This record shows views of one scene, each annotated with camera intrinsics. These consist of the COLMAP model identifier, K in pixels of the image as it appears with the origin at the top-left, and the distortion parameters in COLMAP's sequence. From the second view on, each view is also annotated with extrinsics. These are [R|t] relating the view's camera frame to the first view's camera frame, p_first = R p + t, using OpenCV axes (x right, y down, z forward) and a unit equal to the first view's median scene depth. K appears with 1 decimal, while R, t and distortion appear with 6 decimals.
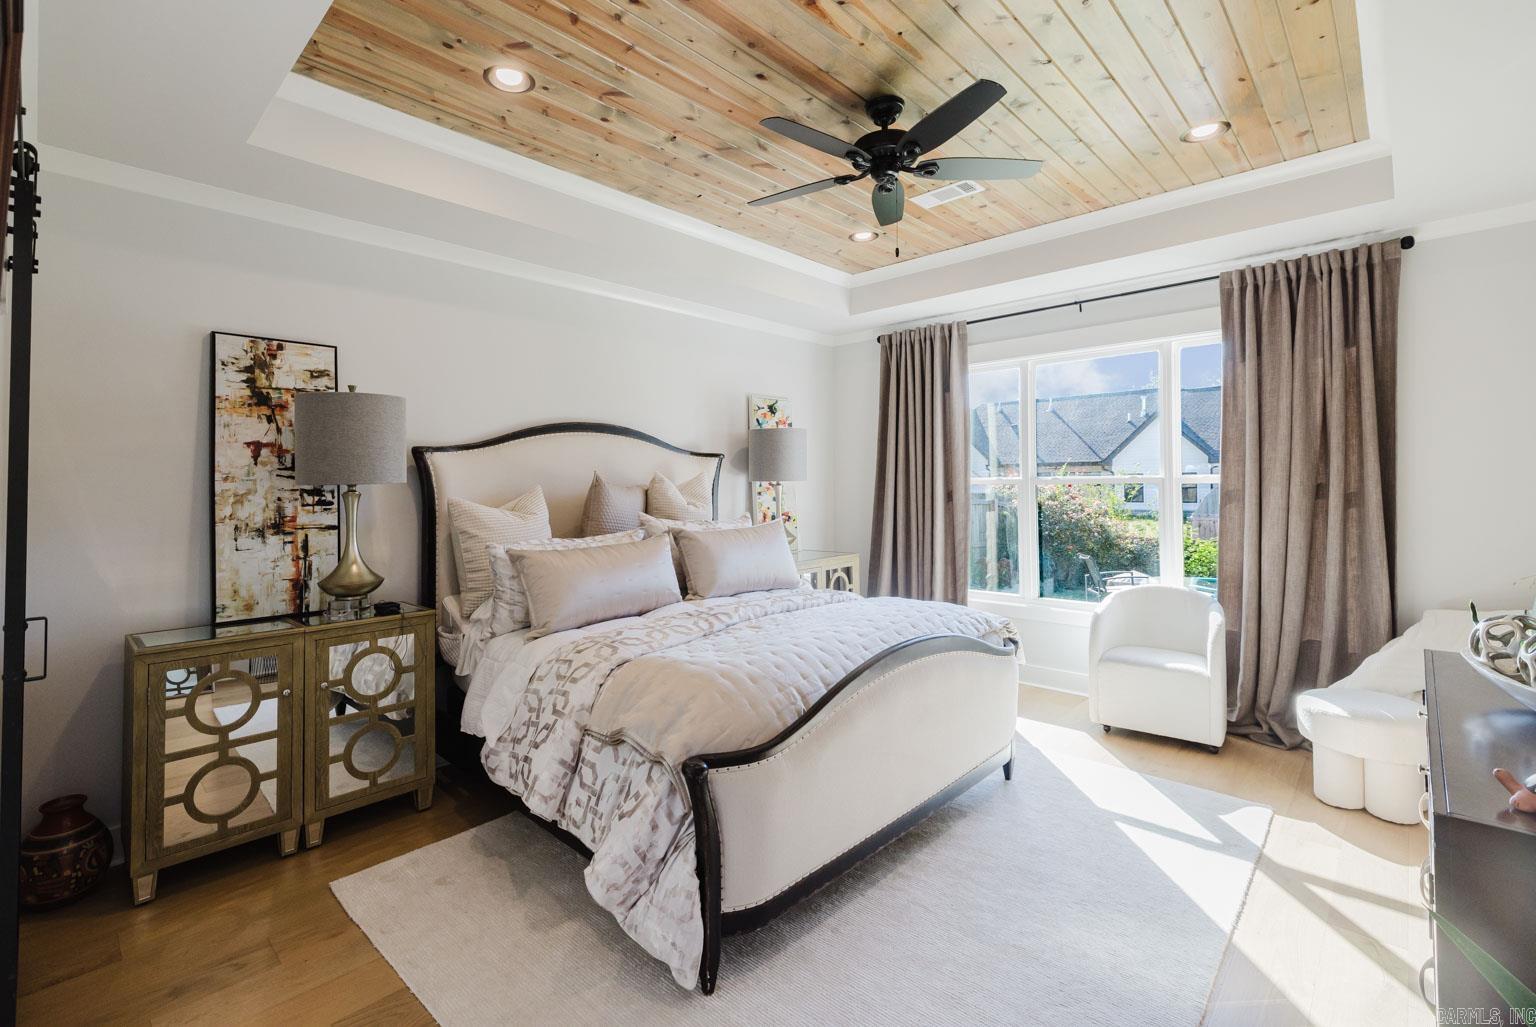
lens RADIAL K [[659.9, 0, 763.2], [0, 659.9, 514.1], [0, 0, 1]] dist [-0.001177, -0.000470]
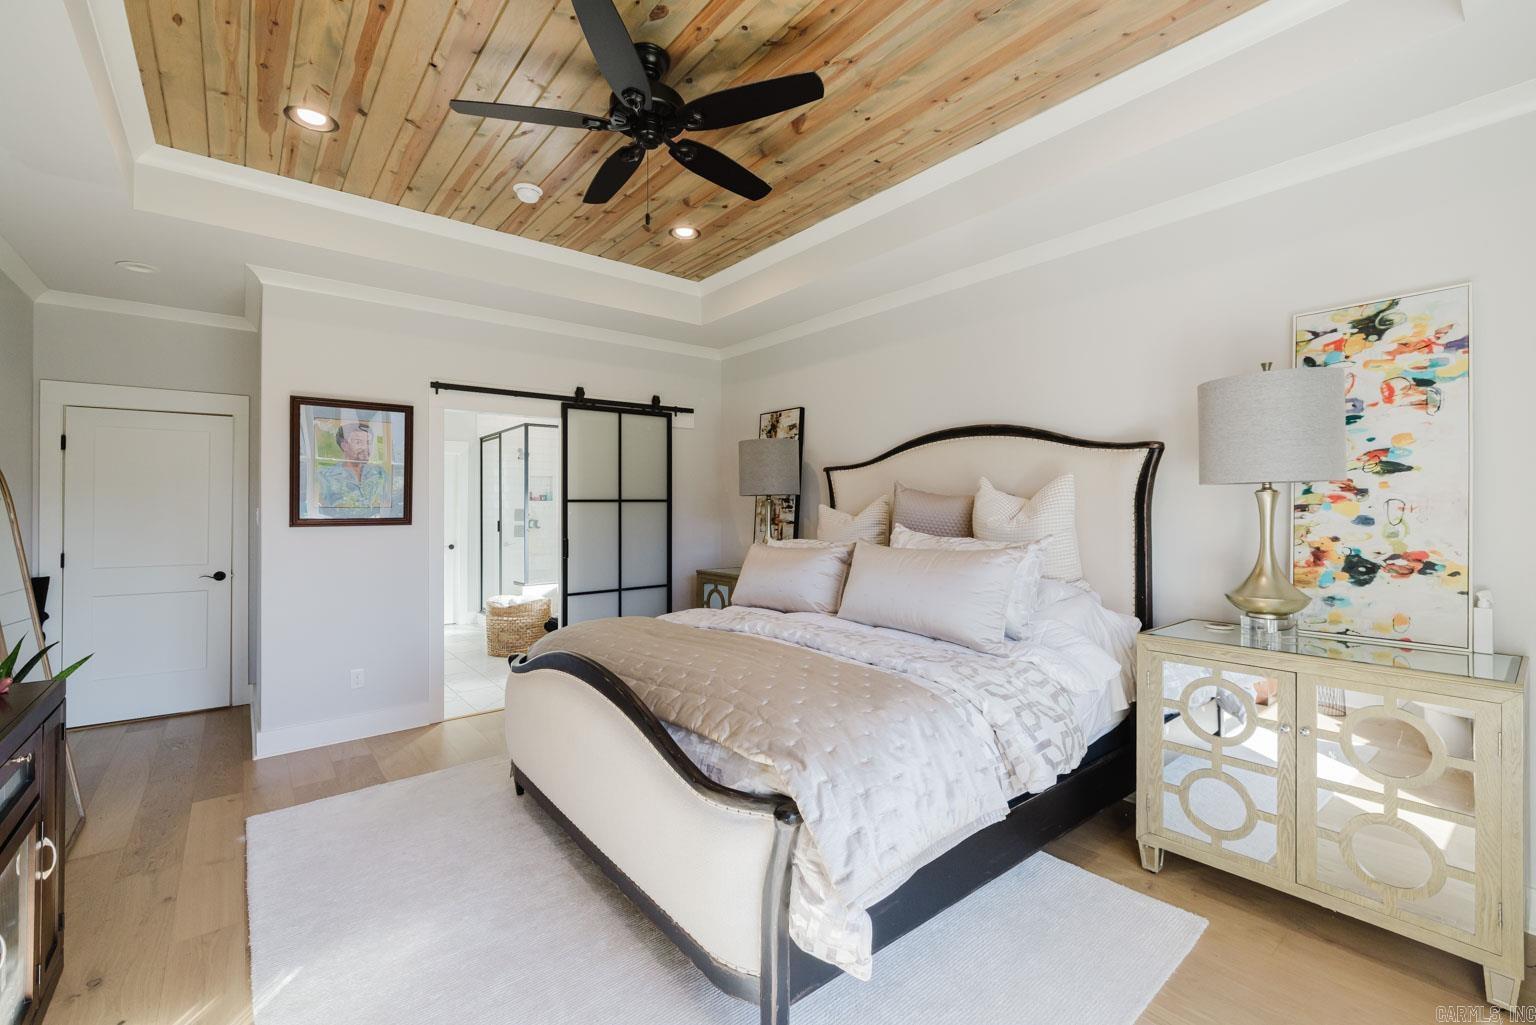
lens RADIAL K [[659.9, 0, 763.2], [0, 659.9, 513.1], [0, 0, 1]] dist [-0.001177, -0.000470]
pose [[-0.140325, -0.001710, -0.990104, 0.639360], [-0.065263, 0.997840, 0.007527, -0.007167], [0.987952, 0.065674, -0.140133, 0.807719]]
